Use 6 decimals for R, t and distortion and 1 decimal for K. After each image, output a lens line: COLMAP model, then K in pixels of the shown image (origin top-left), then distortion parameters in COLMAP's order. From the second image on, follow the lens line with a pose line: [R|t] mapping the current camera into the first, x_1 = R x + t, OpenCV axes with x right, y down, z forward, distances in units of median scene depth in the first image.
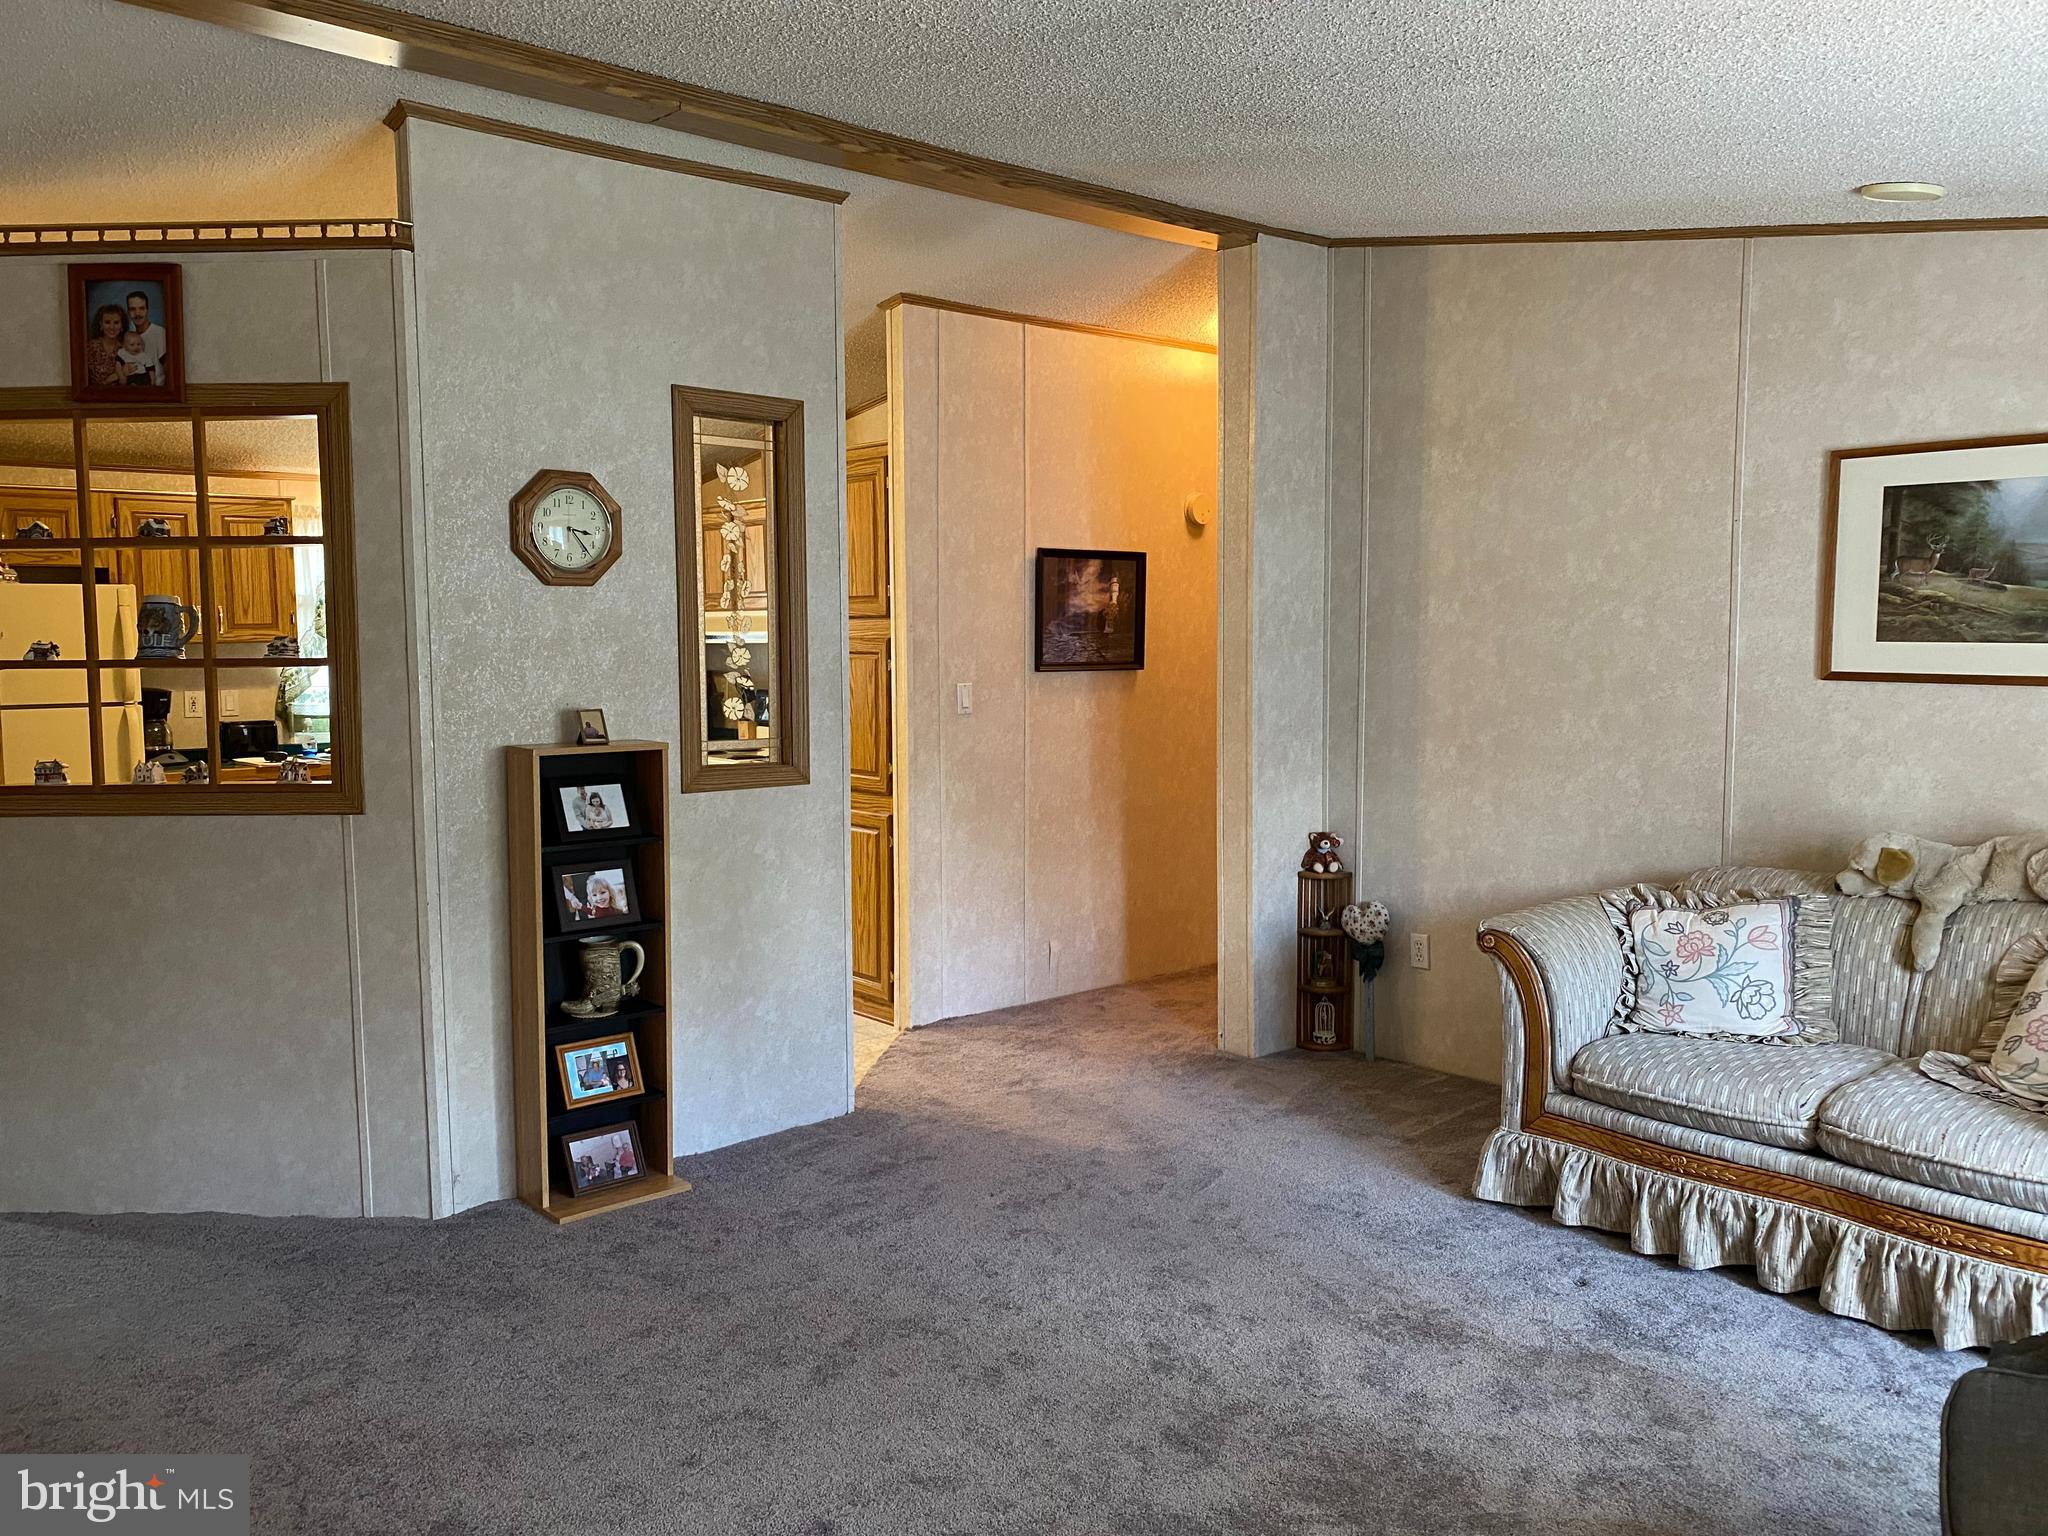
lens RADIAL K [[1568.3, 0, 1013.4], [0, 1568.3, 761.2], [0, 0, 1]] dist [0.042515, -0.048987]
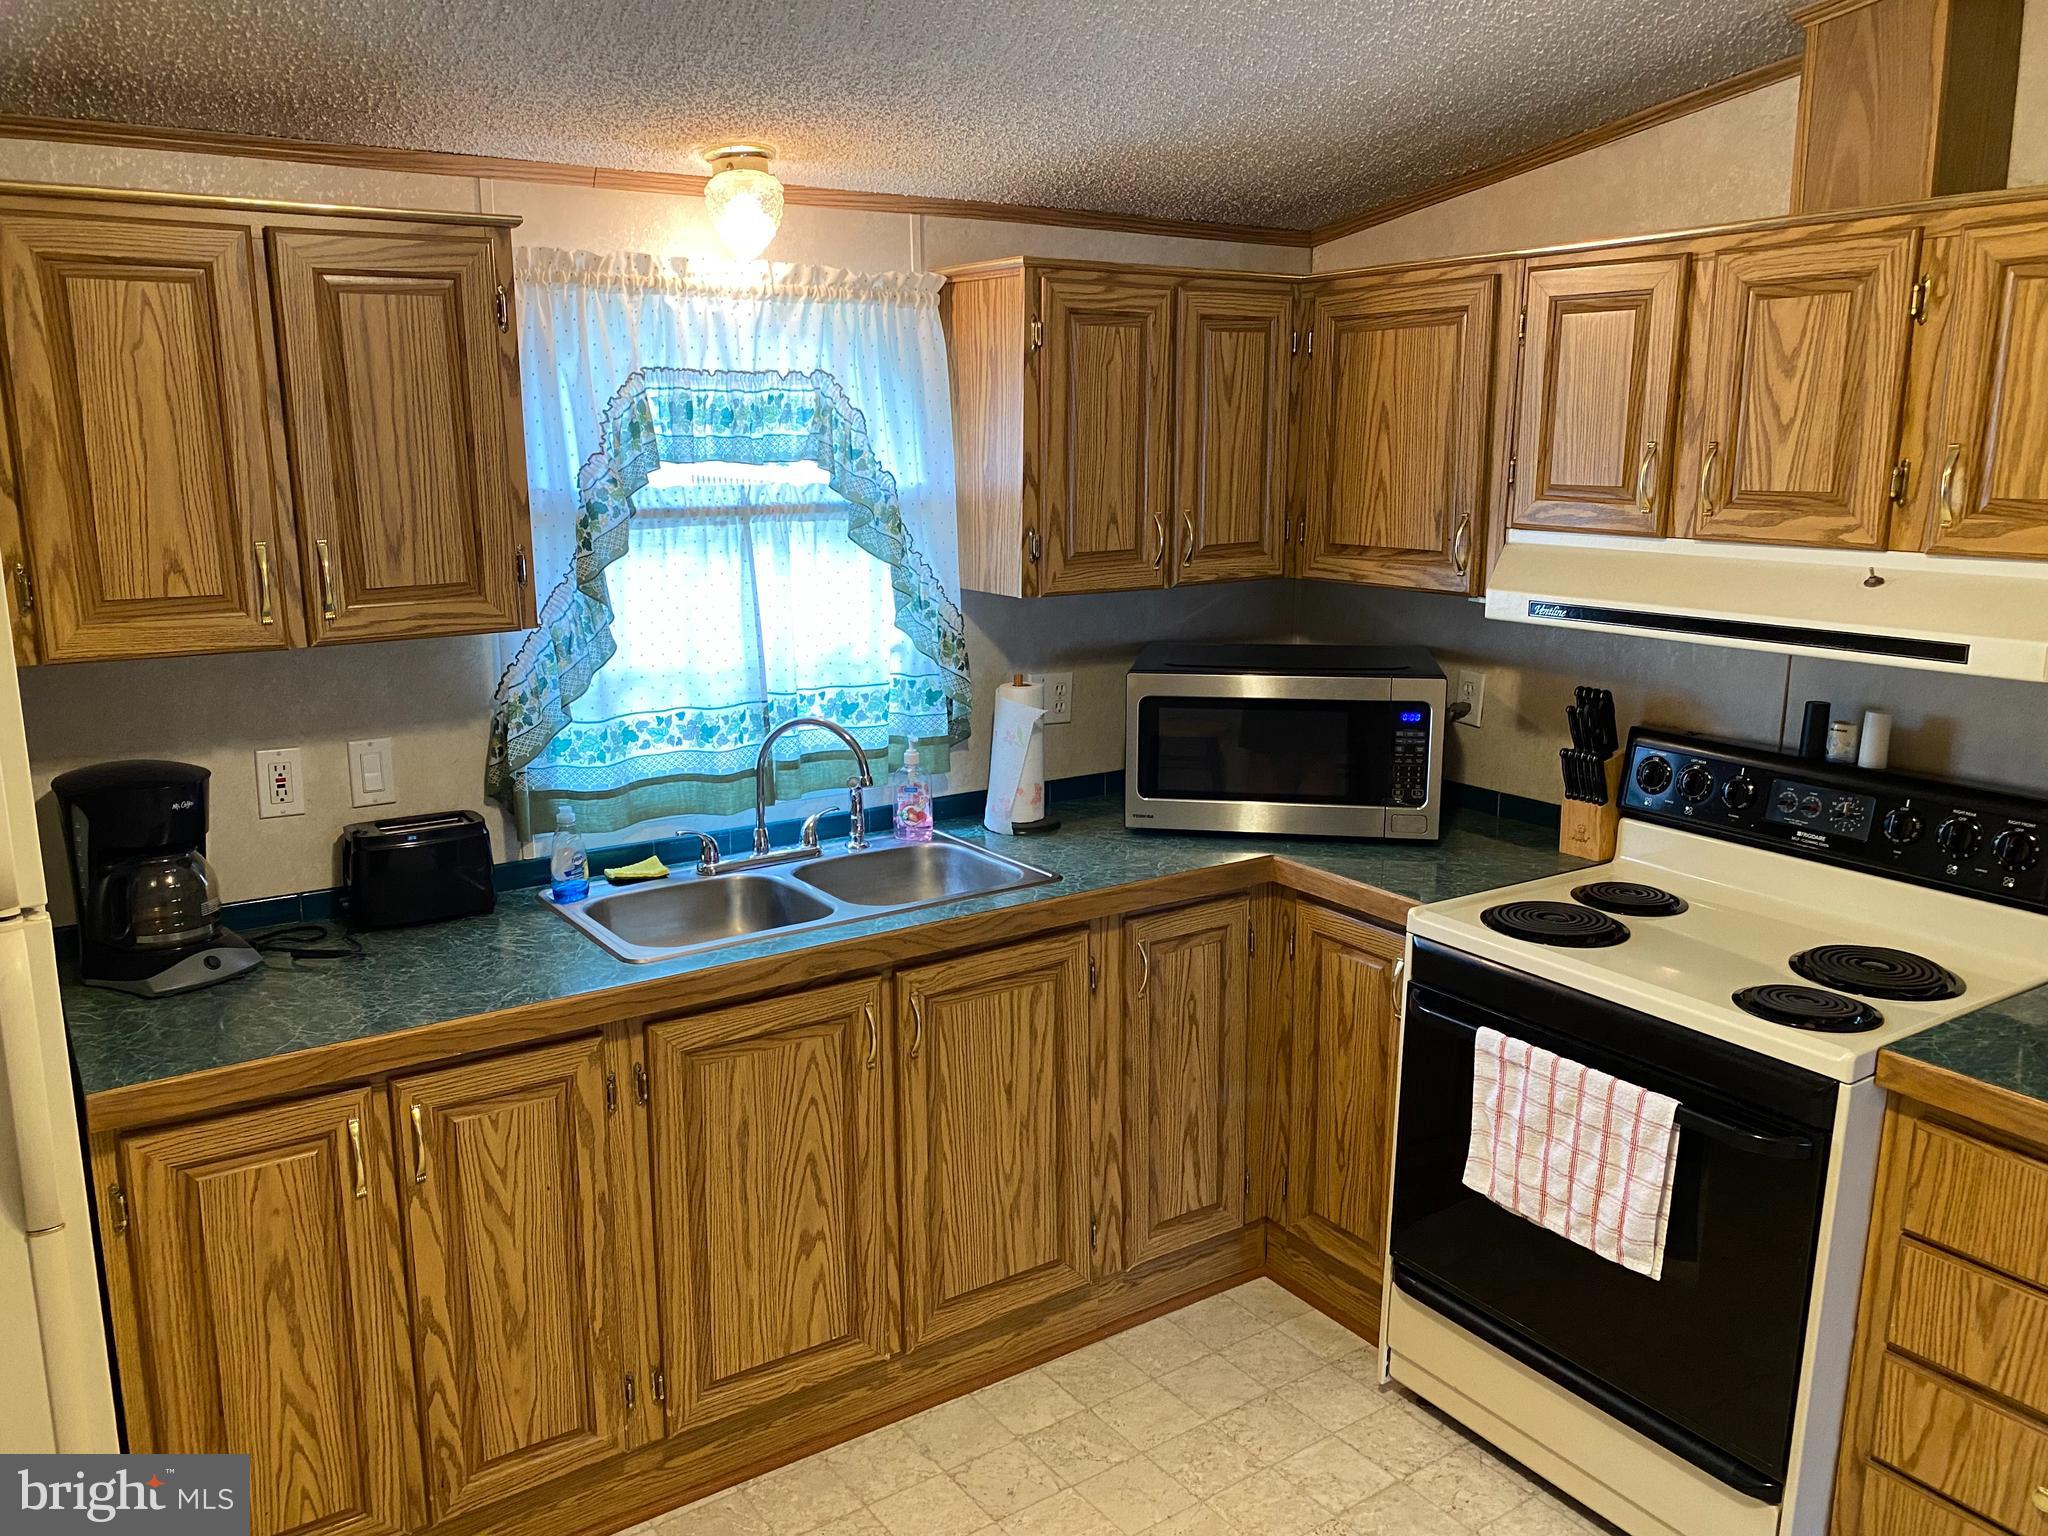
lens RADIAL K [[1568.3, 0, 1004.5], [0, 1568.3, 774.5], [0, 0, 1]] dist [0.042515, -0.048987]
pose [[0.991529, 0.036220, -0.124731, -0.497399], [-0.019446, 0.990904, 0.133159, -0.154558], [0.128419, -0.129605, 0.983215, 1.083482]]
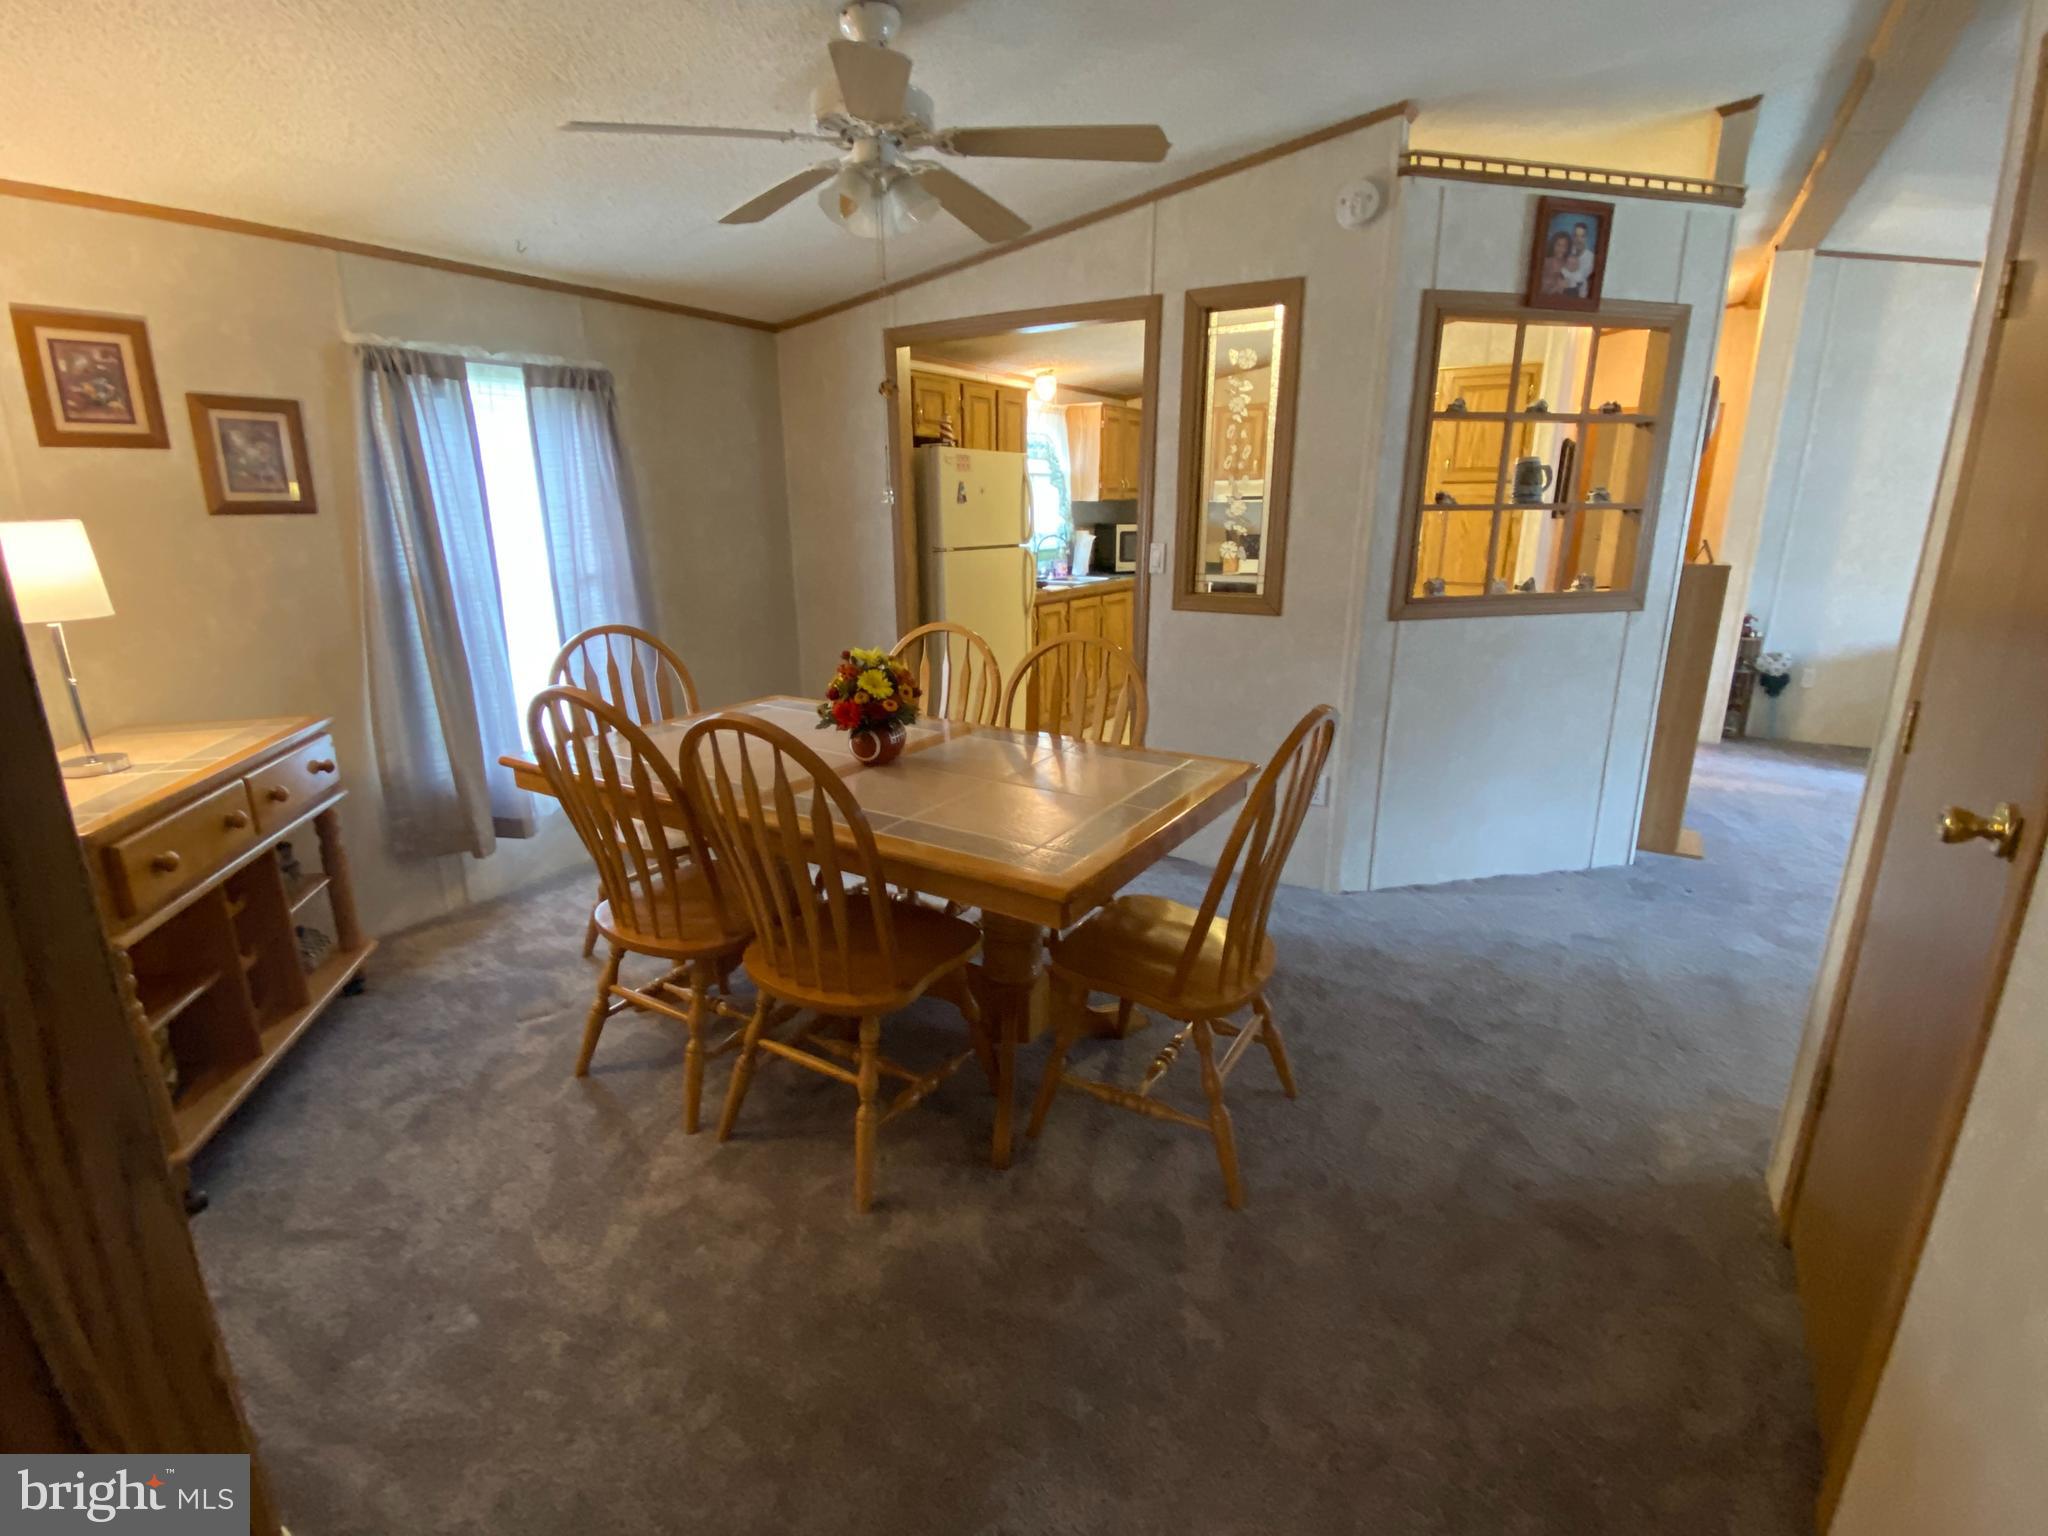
lens RADIAL K [[974.5, 0, 1052.7], [0, 974.5, 780.4], [0, 0, 1]] dist [-0.004540, -0.005645]
pose [[0.945064, -0.080930, 0.316708, -1.194940], [0.020310, 0.981533, 0.190212, 0.004753], [-0.326254, -0.173330, 0.929255, 0.271675]]
